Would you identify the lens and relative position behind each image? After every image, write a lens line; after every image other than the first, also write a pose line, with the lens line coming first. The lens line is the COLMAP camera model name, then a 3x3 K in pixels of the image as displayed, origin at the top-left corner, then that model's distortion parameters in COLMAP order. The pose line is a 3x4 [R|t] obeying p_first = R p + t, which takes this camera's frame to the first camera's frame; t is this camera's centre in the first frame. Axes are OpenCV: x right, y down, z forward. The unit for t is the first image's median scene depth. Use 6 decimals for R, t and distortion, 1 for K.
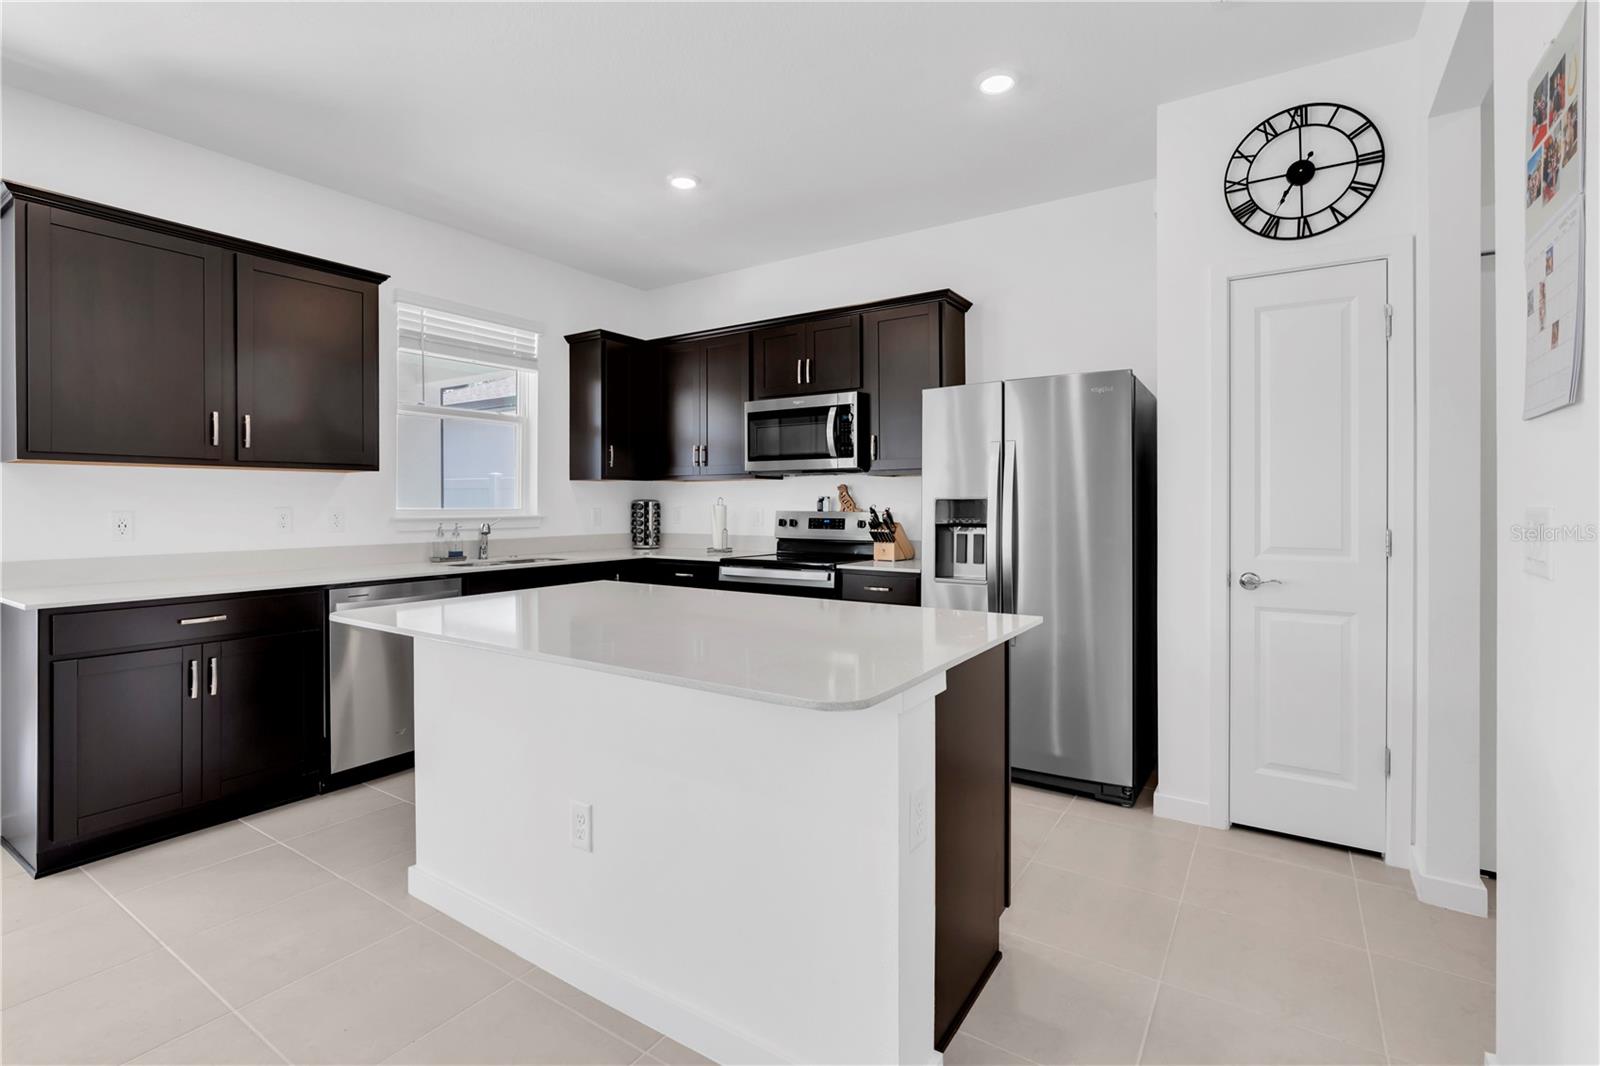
lens RADIAL K [[738.5, 0, 802.4], [0, 738.5, 504.3], [0, 0, 1]] dist [-0.003275, -0.000320]
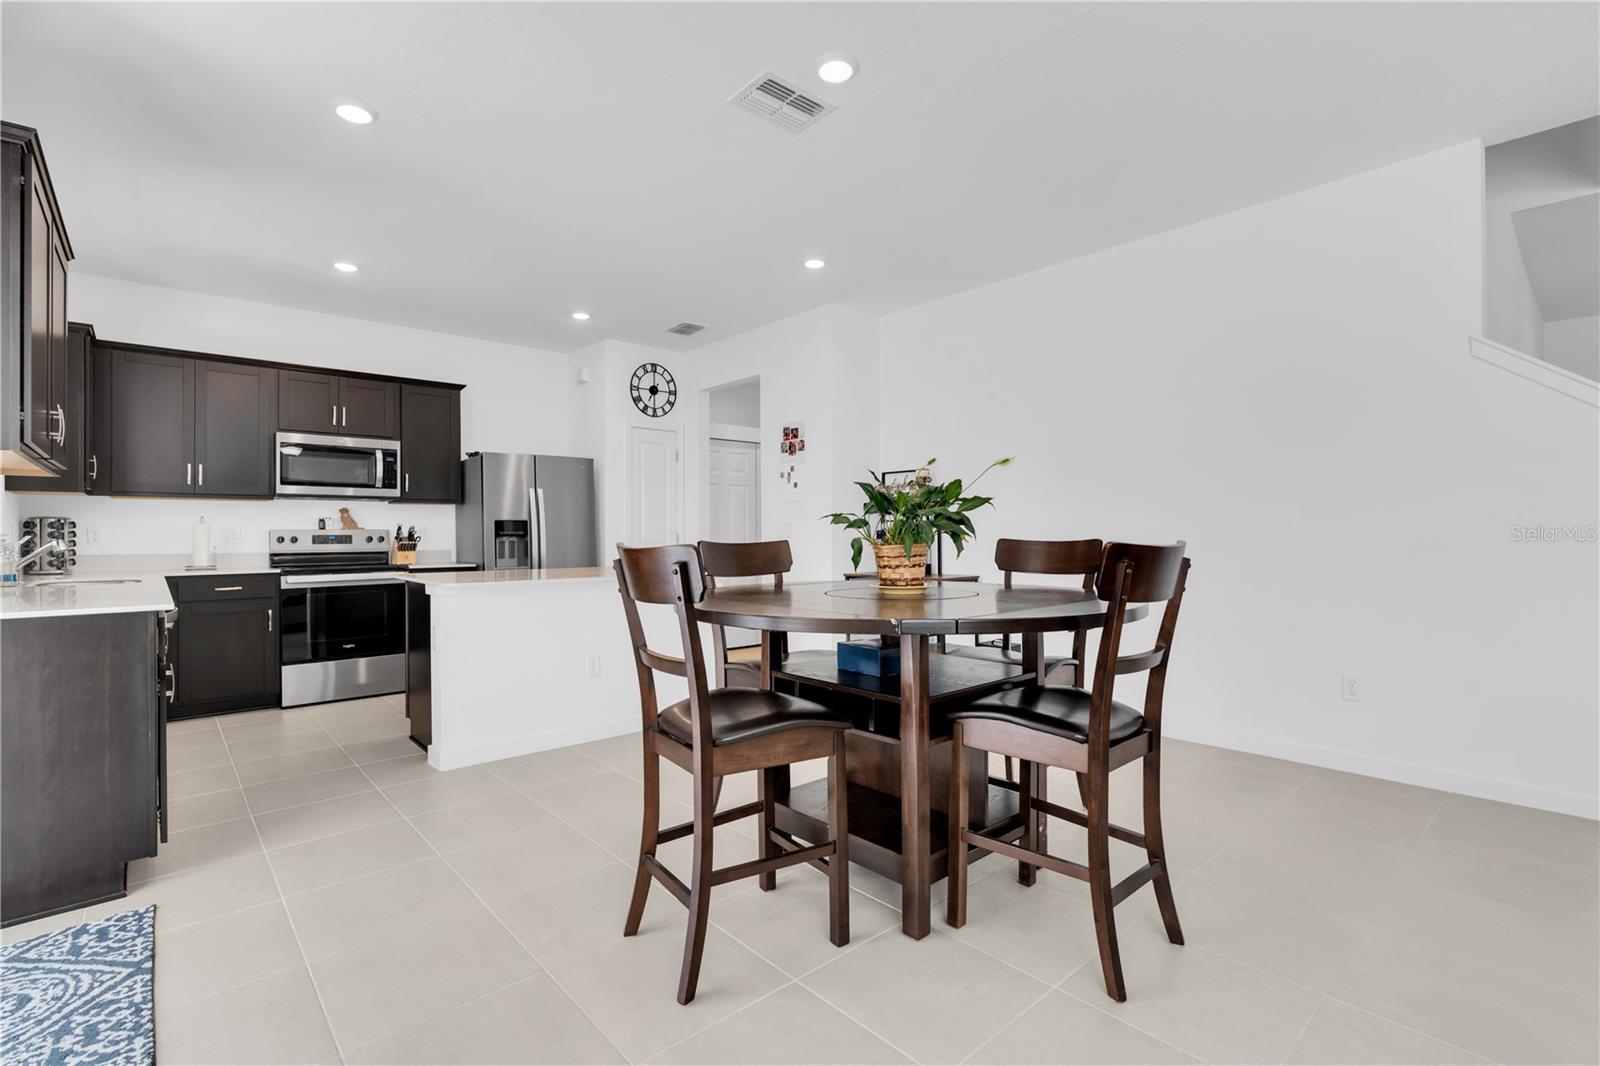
lens RADIAL K [[730.5, 0, 795.9], [0, 730.5, 528.6], [0, 0, 1]] dist [-0.000713, 0.000336]
pose [[0.254659, 0.005961, 0.967013, -1.182637], [0.006874, 0.999945, -0.007974, 0.028972], [-0.967006, 0.008678, 0.254604, -0.064163]]
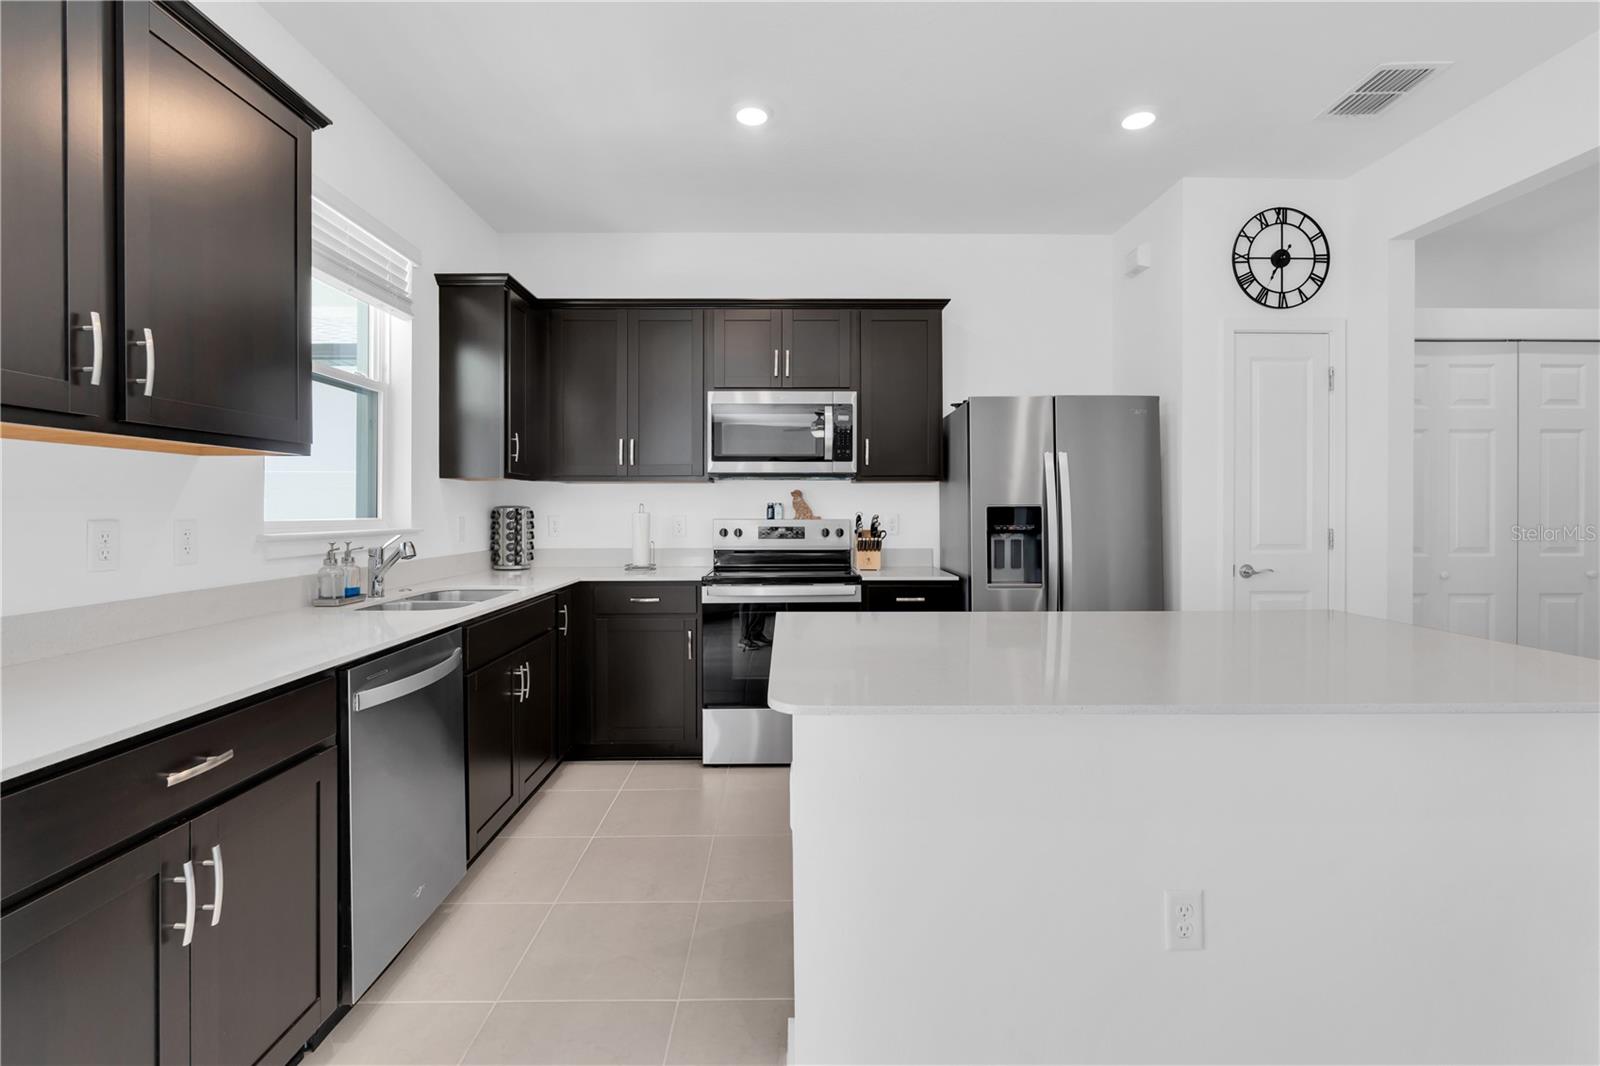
lens RADIAL K [[723.6, 0, 794.0], [0, 723.6, 511.0], [0, 0, 1]] dist [-0.001585, -0.000047]
pose [[0.825538, -0.001245, 0.564345, -0.576042], [0.001463, 0.999999, 0.000067, -0.000819], [-0.564345, 0.000771, 0.825539, 0.319112]]
